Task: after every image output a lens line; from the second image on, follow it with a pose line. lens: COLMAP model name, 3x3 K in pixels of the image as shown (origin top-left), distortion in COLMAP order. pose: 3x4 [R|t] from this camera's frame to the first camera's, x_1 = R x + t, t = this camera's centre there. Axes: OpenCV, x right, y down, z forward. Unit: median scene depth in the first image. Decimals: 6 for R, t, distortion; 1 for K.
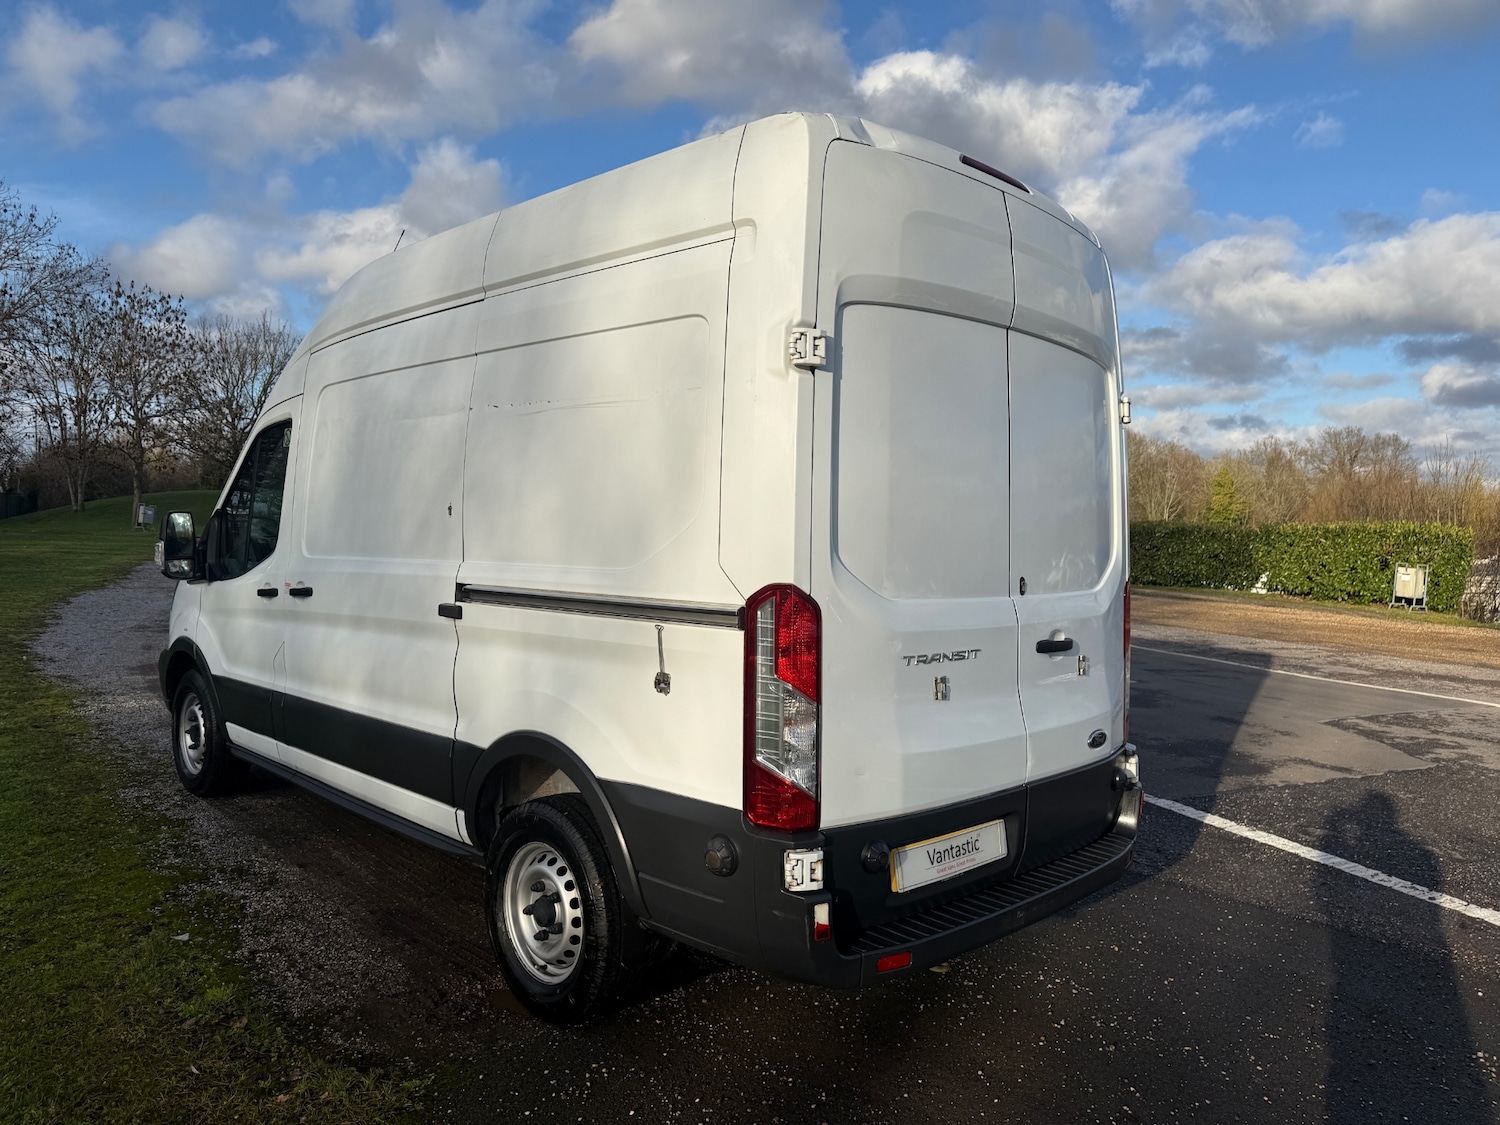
lens RADIAL K [[1069.7, 0, 728.5], [0, 1069.7, 548.1], [0, 0, 1]] dist [0.021399, -0.031667]
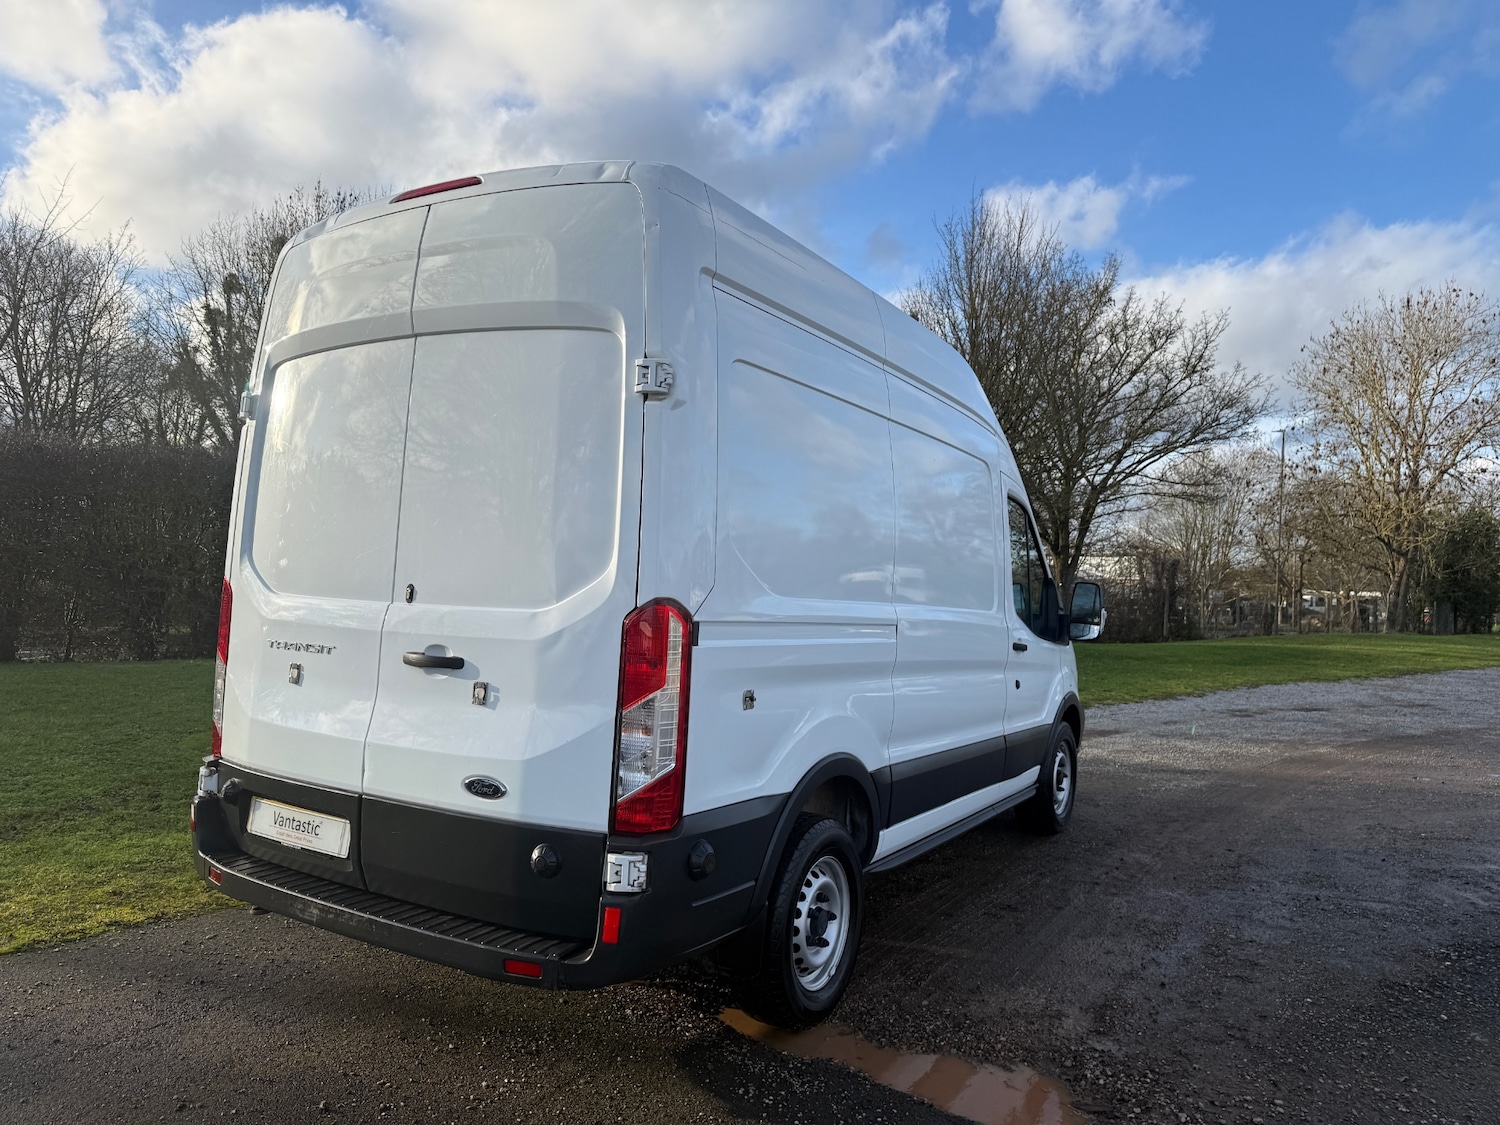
lens RADIAL K [[1069.7, 0, 774.3], [0, 1069.7, 547.4], [0, 0, 1]] dist [0.021399, -0.031667]
pose [[0.280500, -0.047877, -0.958659, 1.159695], [-0.052714, 0.996480, -0.065190, 0.035798], [0.958405, 0.068820, 0.276989, 0.932101]]
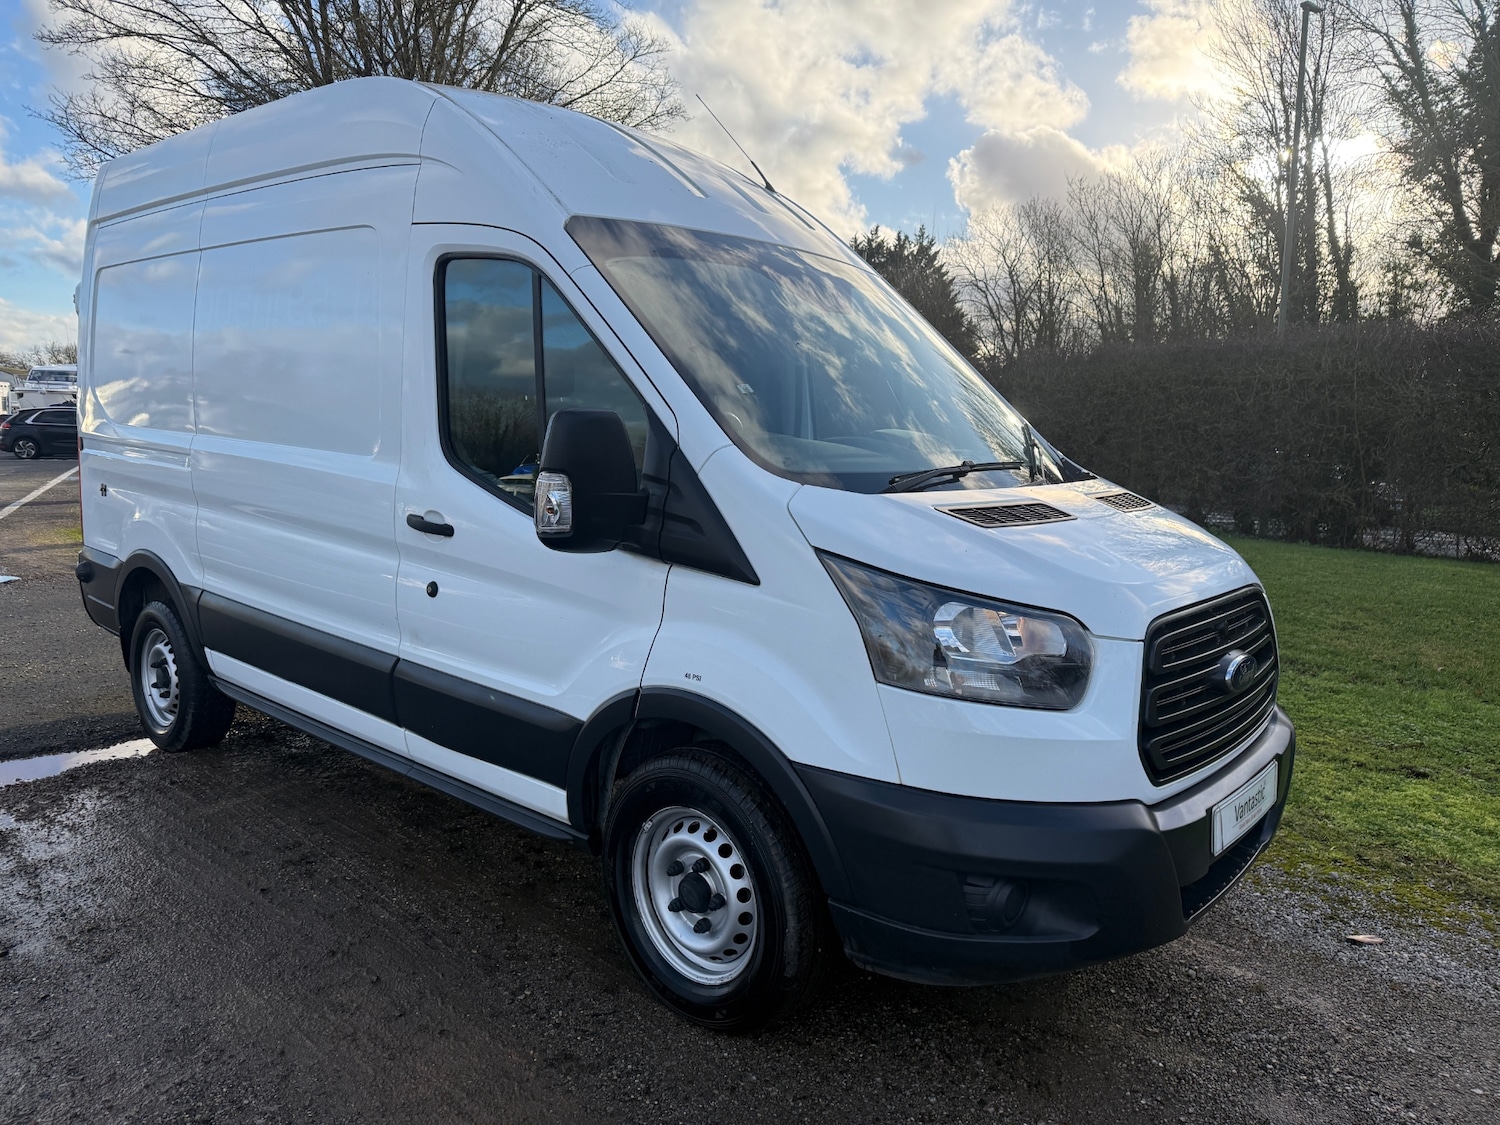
lens RADIAL K [[1064.7, 0, 768.8], [0, 1064.7, 554.0], [0, 0, 1]] dist [0.017765, -0.024205]
pose [[-0.993033, -0.048646, -0.107325, -0.369741], [-0.063271, 0.988496, 0.137376, -0.054367], [0.099408, 0.143210, -0.984687, 2.573748]]
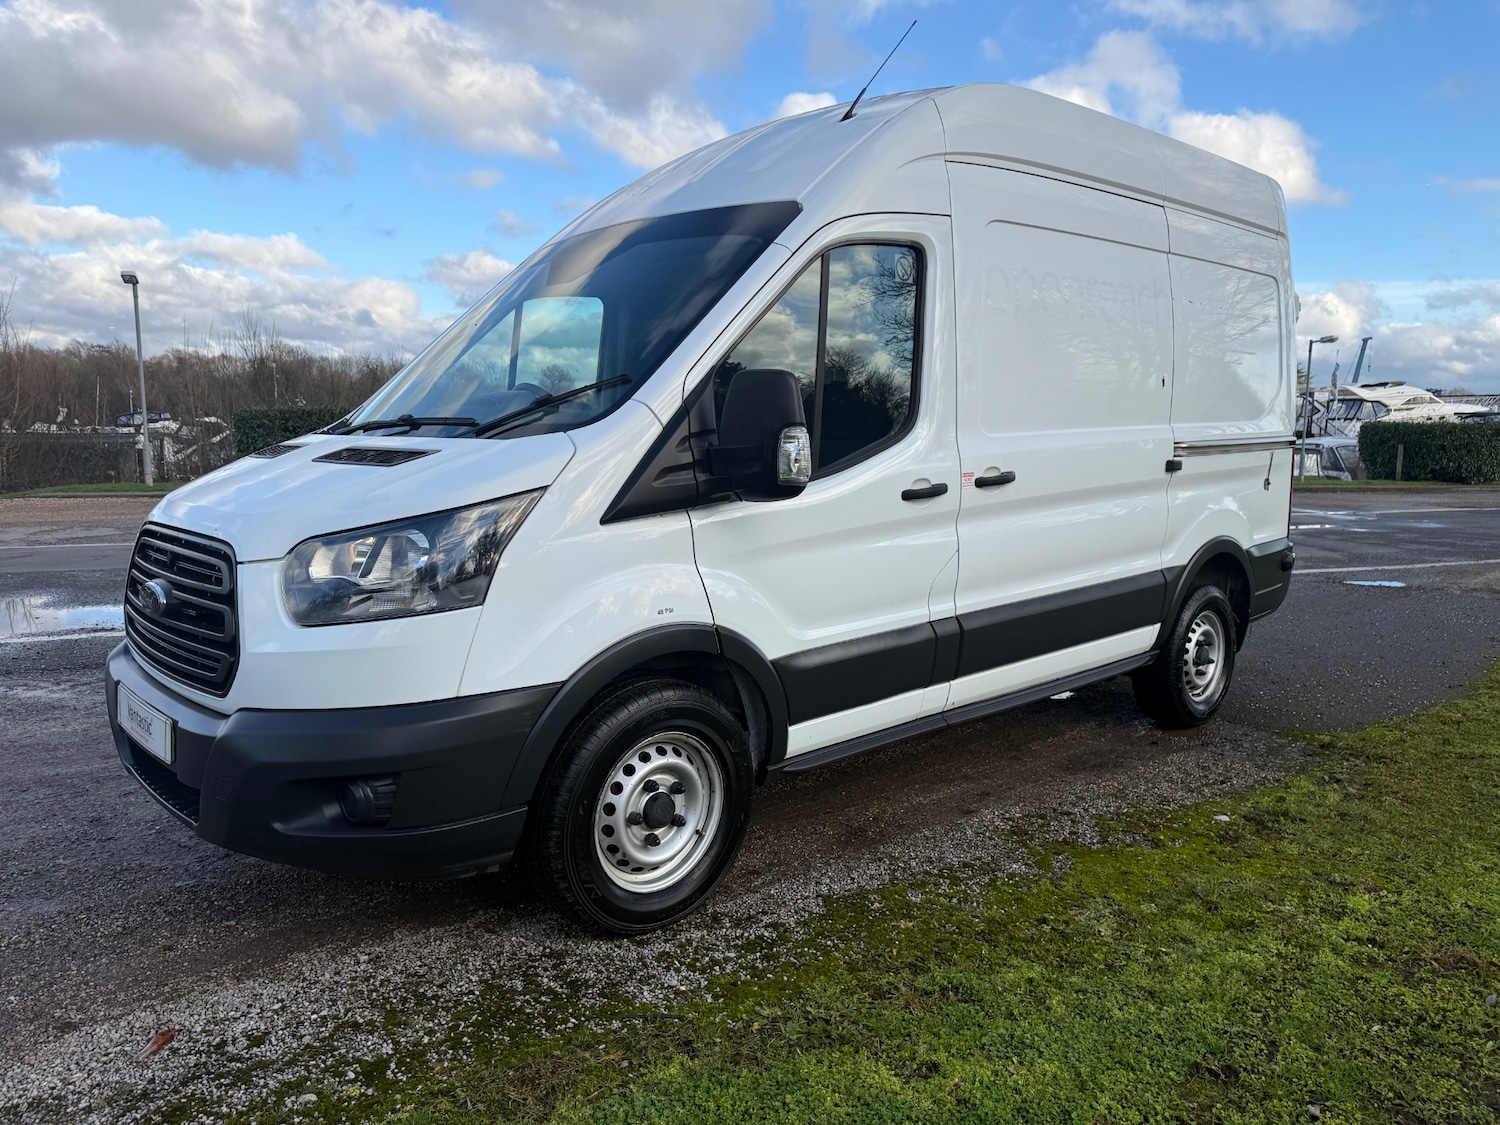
lens RADIAL K [[1064.7, 0, 743.0], [0, 1064.7, 558.7], [0, 0, 1]] dist [0.017765, -0.024205]
pose [[0.027535, -0.149410, 0.988392, -1.508881], [0.020667, 0.988640, 0.148872, -0.029747], [-0.999407, 0.016328, 0.030310, 1.459469]]
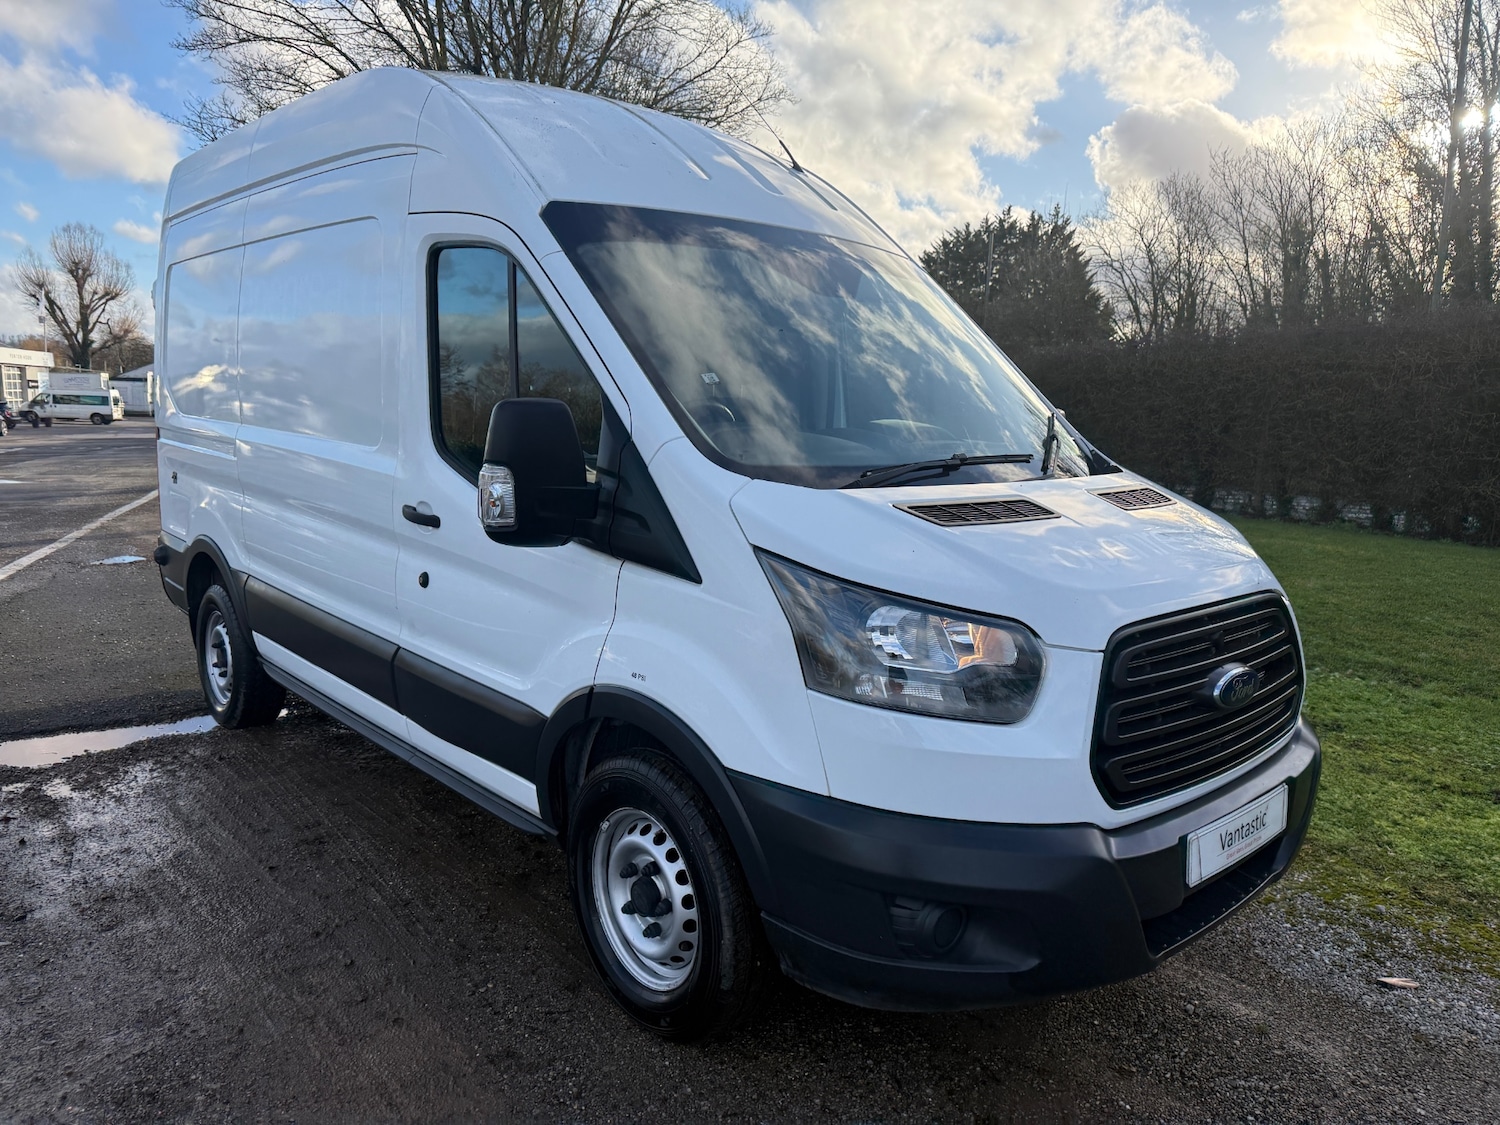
lens RADIAL K [[1064.7, 0, 765.3], [0, 1064.7, 567.5], [0, 0, 1]] dist [0.017765, -0.024205]
pose [[-0.998021, -0.061956, 0.010784, -0.480229], [-0.059275, 0.984043, 0.167766, -0.062233], [-0.021006, 0.166794, -0.985768, 2.548480]]
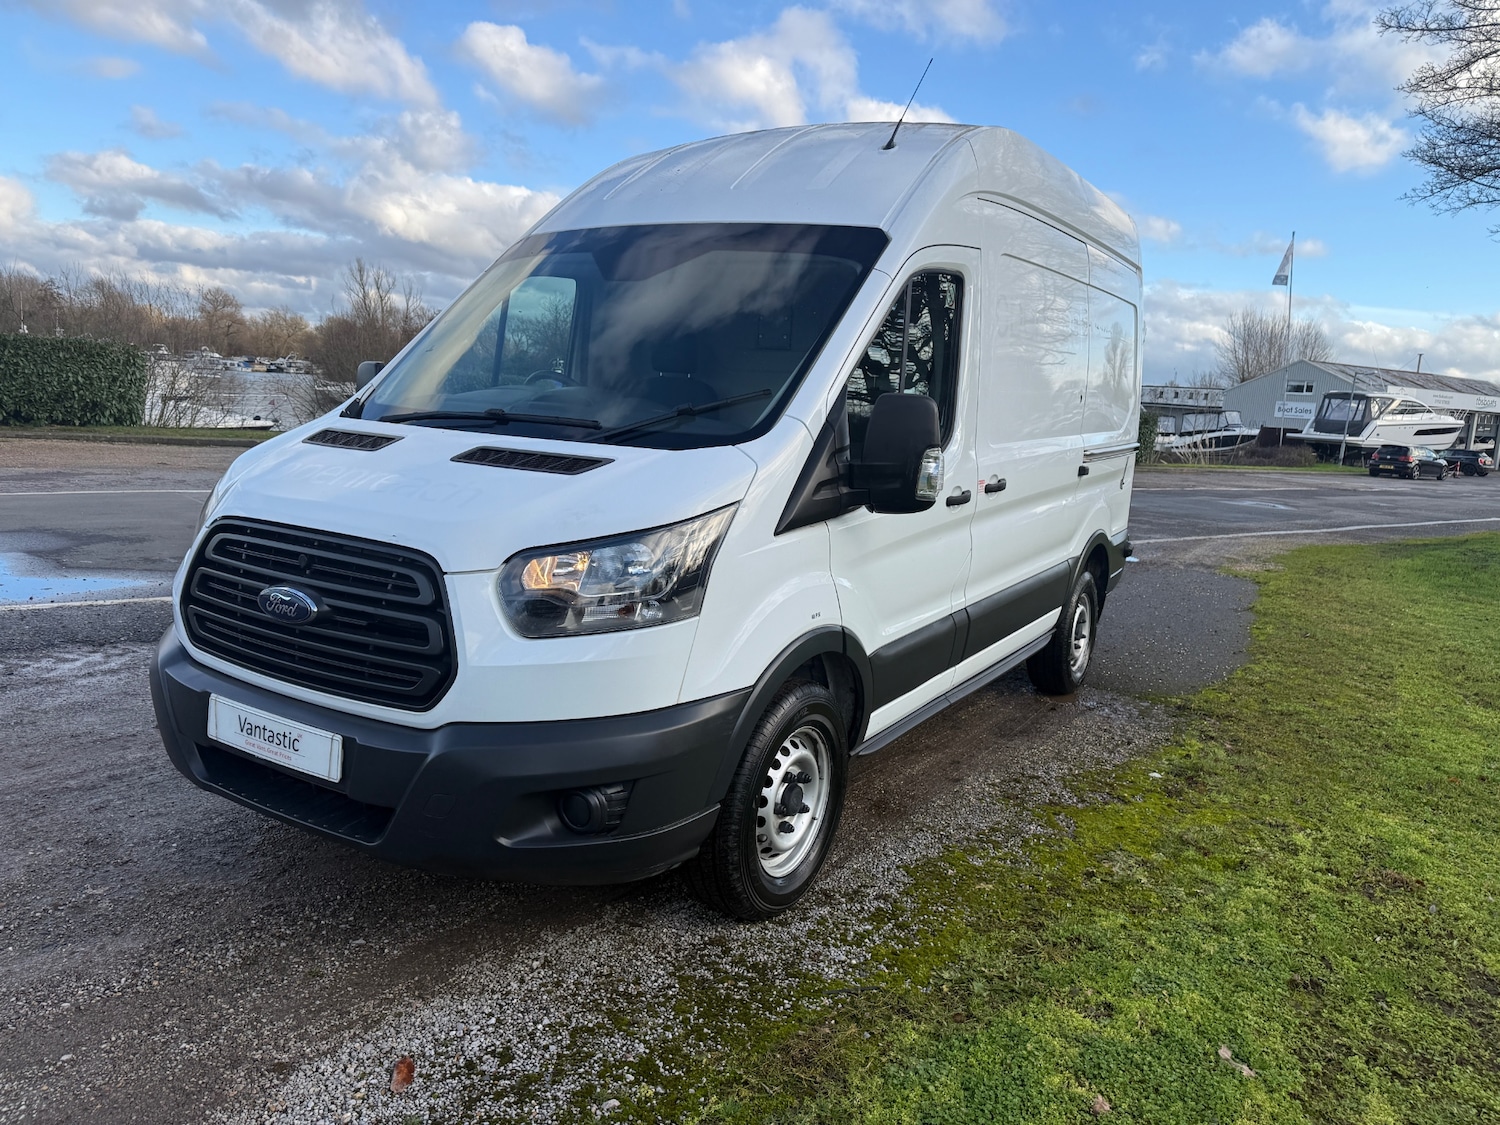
lens RADIAL K [[1064.7, 0, 751.1], [0, 1064.7, 553.4], [0, 0, 1]] dist [0.017765, -0.024205]
pose [[-0.254031, -0.187396, 0.948868, -1.514421], [-0.043236, 0.982270, 0.182417, -0.072922], [-0.966229, 0.005314, -0.257629, 1.791974]]
